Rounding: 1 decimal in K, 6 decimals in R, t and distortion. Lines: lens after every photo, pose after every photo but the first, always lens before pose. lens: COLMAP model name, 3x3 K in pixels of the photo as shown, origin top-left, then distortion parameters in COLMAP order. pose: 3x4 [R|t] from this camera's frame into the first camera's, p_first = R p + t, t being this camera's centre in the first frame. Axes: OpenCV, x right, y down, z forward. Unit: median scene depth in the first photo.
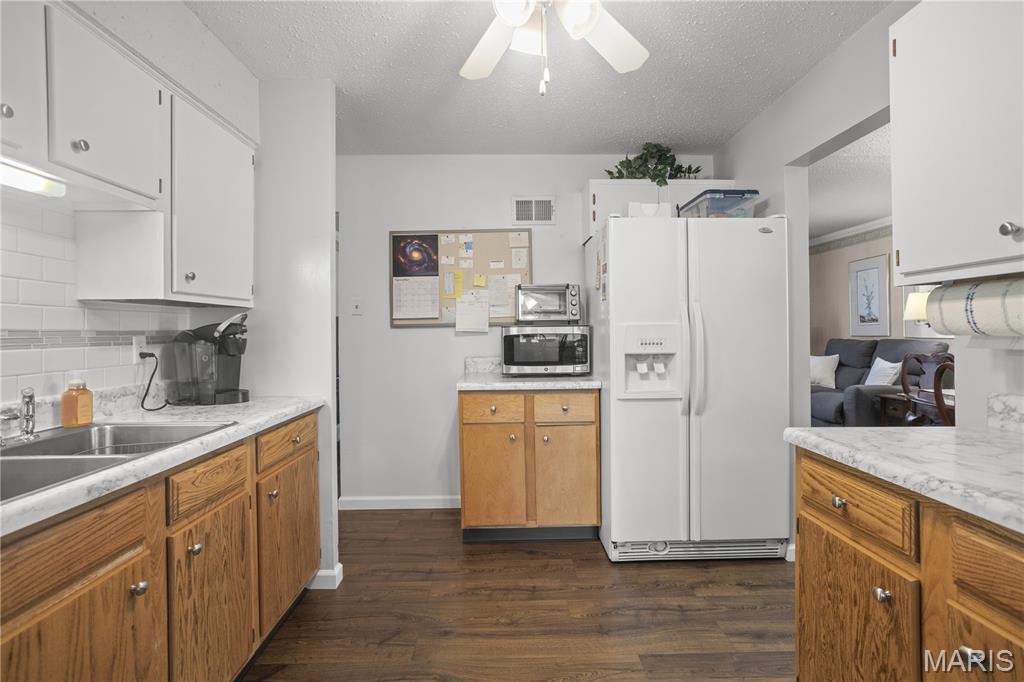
lens RADIAL K [[483.0, 0, 510.6], [0, 483.0, 335.6], [0, 0, 1]] dist [0.000563, 0.000008]
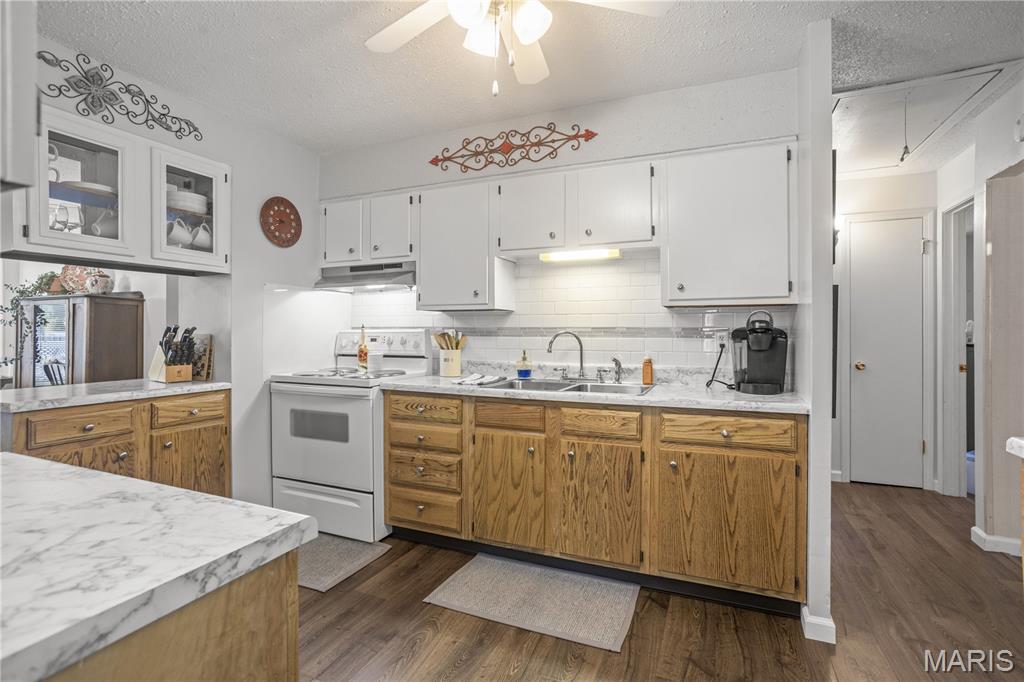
lens RADIAL K [[483.0, 0, 509.2], [0, 483.0, 336.5], [0, 0, 1]] dist [0.000563, 0.000008]
pose [[-0.413881, 0.015619, -0.910197, 0.902566], [-0.000369, 0.999850, 0.017326, -0.009767], [0.910331, 0.007507, -0.413813, 1.345071]]
